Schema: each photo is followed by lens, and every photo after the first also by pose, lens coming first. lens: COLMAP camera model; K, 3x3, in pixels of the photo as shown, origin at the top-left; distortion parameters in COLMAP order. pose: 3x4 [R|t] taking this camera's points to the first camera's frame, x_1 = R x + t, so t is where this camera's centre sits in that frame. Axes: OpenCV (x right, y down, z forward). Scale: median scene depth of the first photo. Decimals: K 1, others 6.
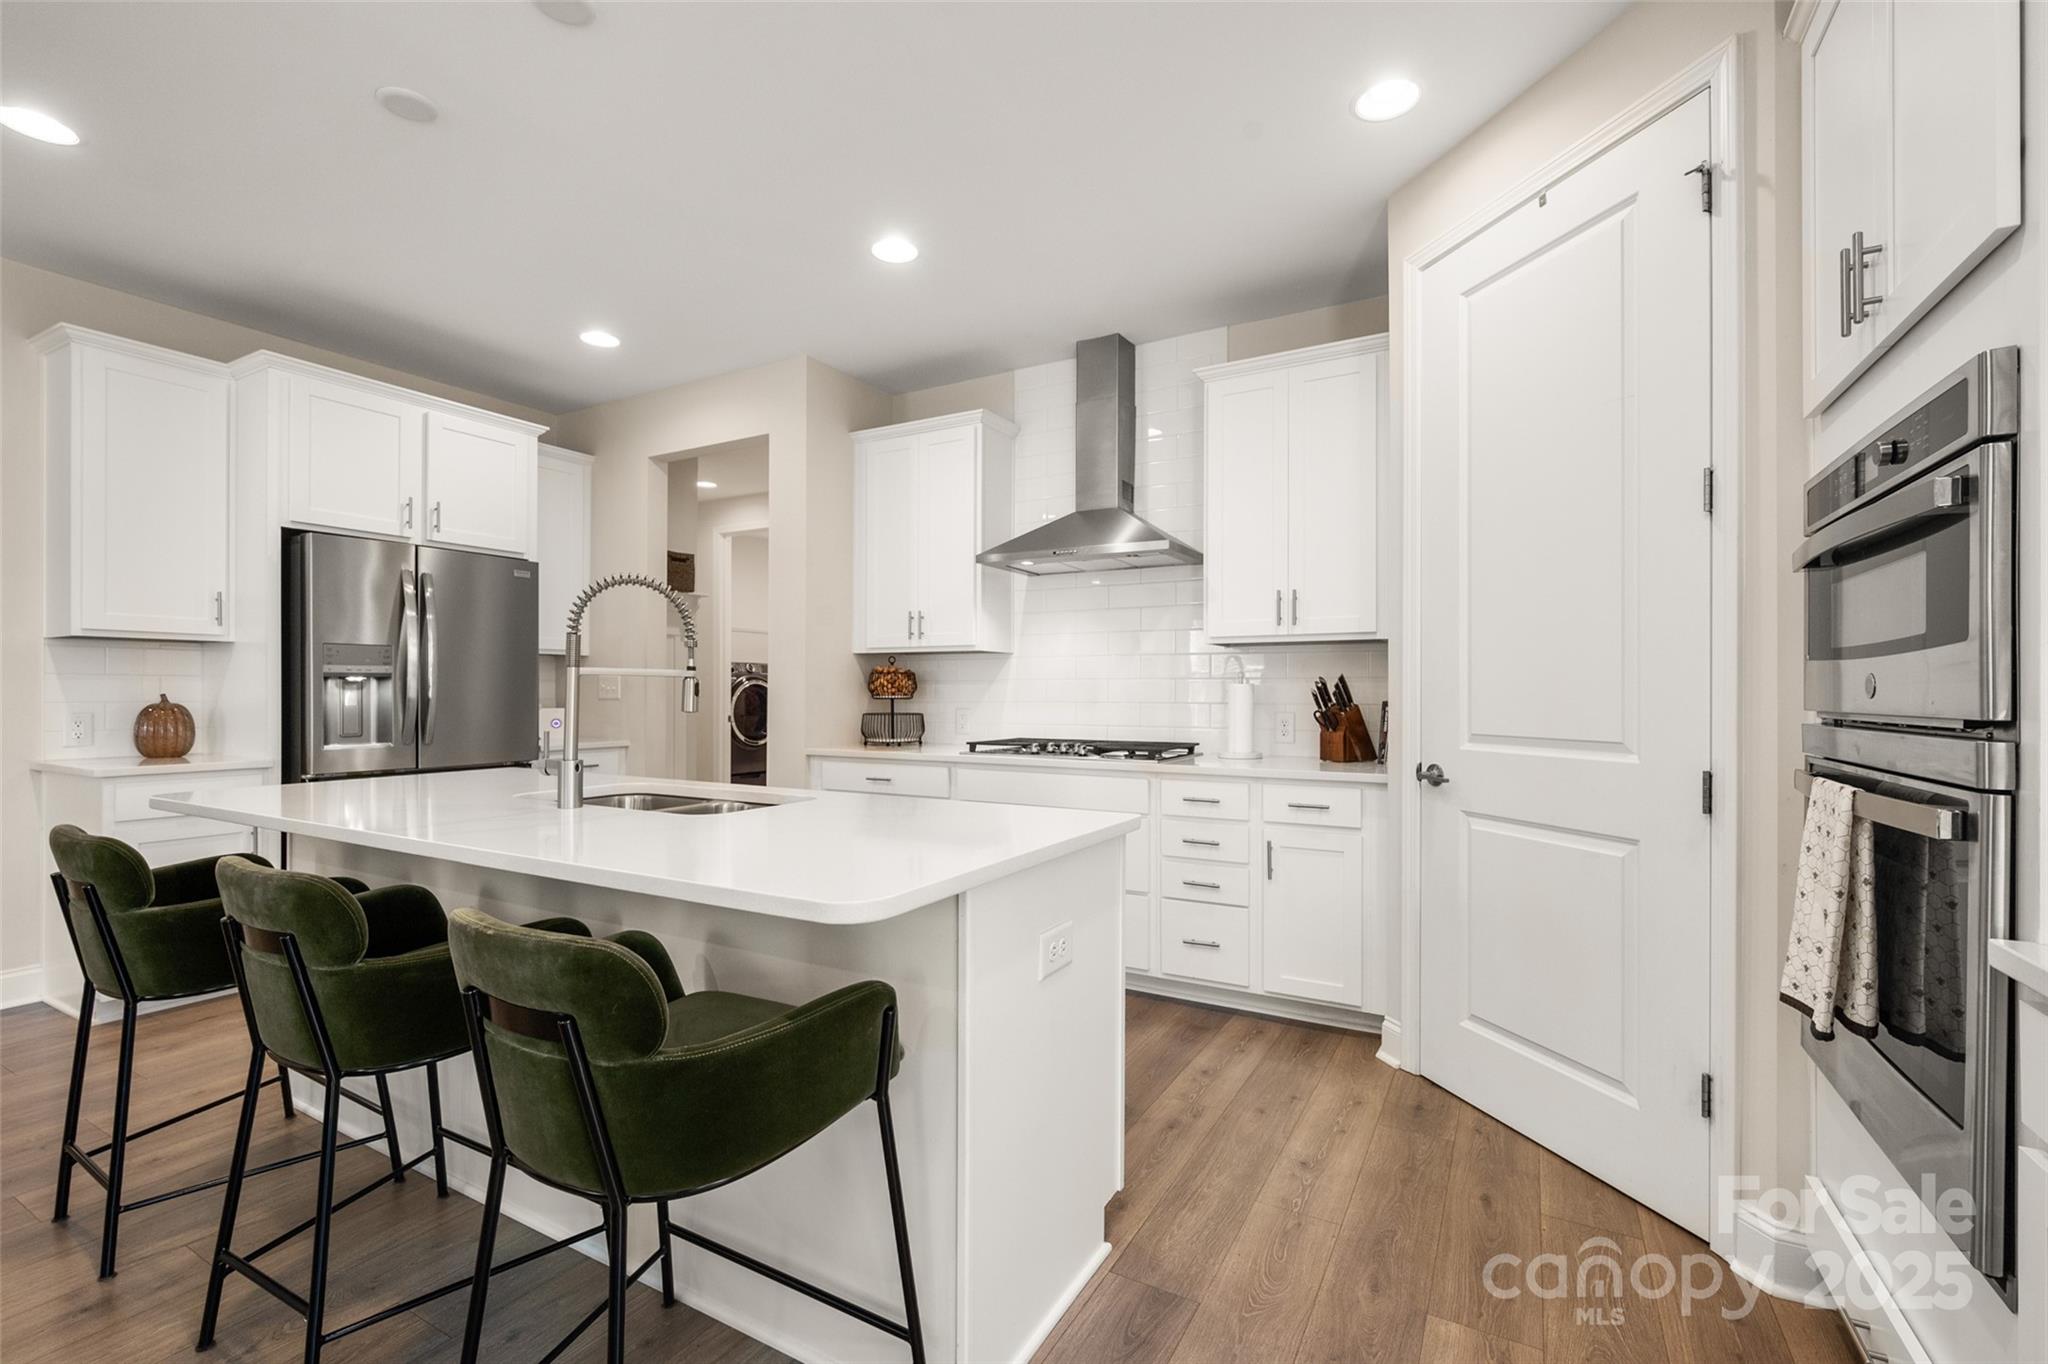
lens RADIAL K [[881.0, 0, 1024.0], [0, 881.0, 682.0], [0, 0, 1]] dist [-0.000180, 0.000060]
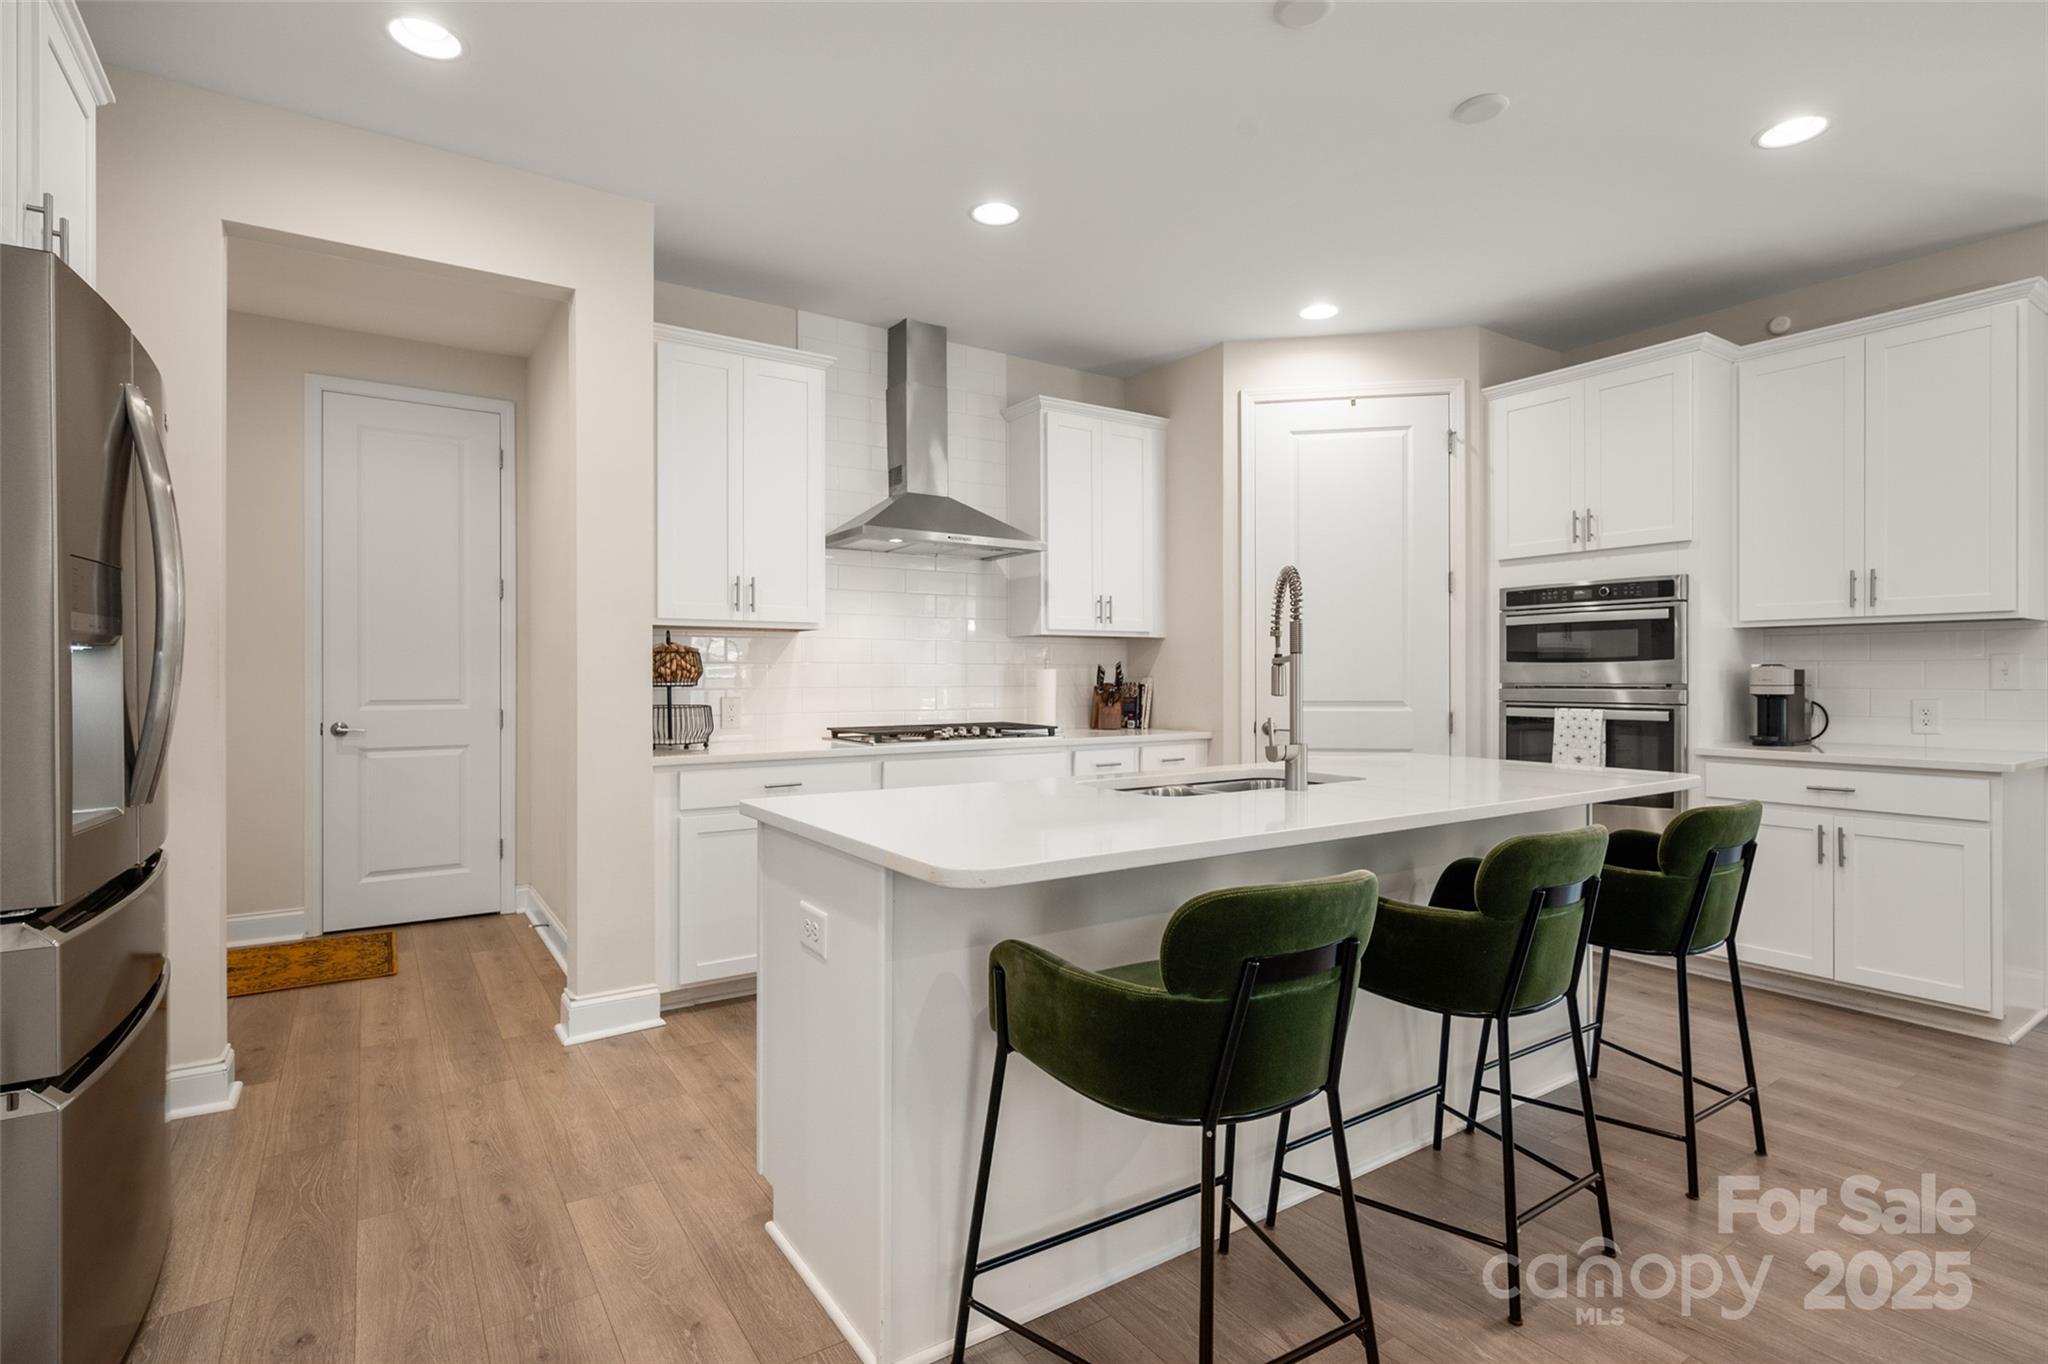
lens RADIAL K [[996.9, 0, 1024.0], [0, 996.9, 682.0], [0, 0, 1]] dist [-0.001957, -0.000607]
pose [[0.447297, -0.008313, 0.894347, -1.110185], [-0.008368, 0.999874, 0.013479, 0.001631], [-0.894346, -0.013513, 0.447172, 0.495868]]
